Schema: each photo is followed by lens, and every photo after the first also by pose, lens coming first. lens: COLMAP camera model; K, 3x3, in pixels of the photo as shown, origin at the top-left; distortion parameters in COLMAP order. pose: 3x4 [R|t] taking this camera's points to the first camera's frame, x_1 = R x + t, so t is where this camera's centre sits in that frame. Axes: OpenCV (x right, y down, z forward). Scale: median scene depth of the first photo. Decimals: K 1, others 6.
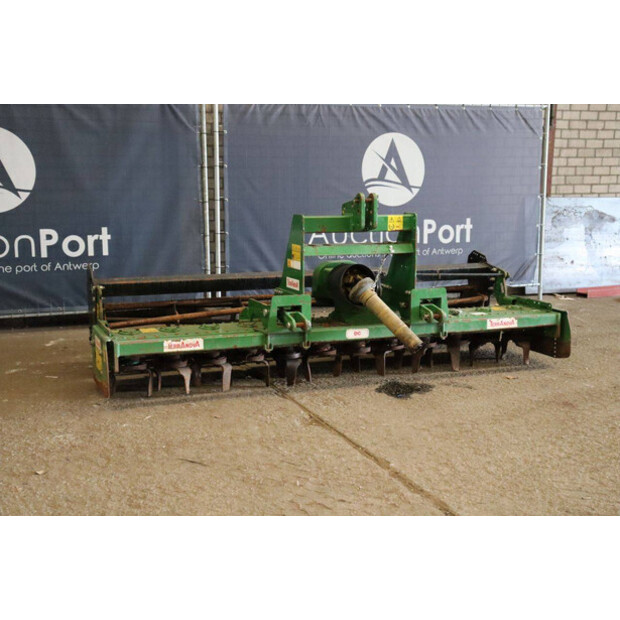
lens RADIAL K [[869.2, 0, 310.0], [0, 869.2, 310.0], [0, 0, 1]] dist [0.060959, 0.093635]
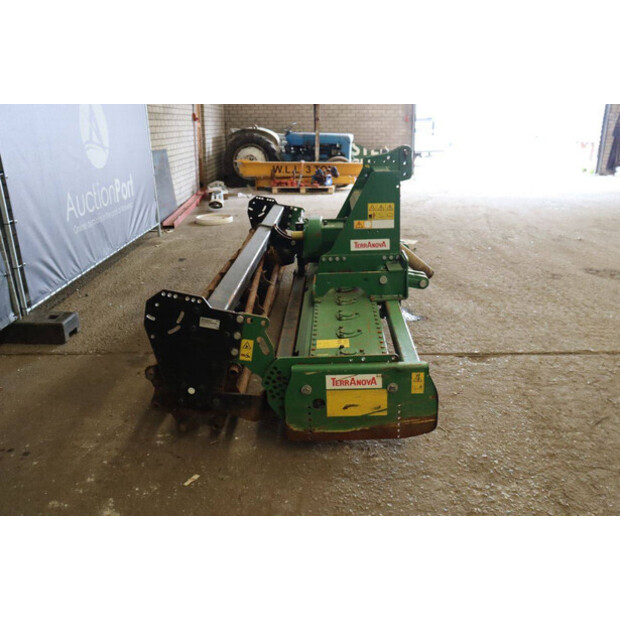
lens RADIAL K [[551.9, 0, 314.9], [0, 551.9, 307.6], [0, 0, 1]] dist [-0.142998, 0.151101]
pose [[0.387739, -0.307832, 0.868849, -0.547524], [0.168789, 0.950362, 0.261387, -0.123115], [-0.906184, 0.045302, 0.420451, 0.739086]]
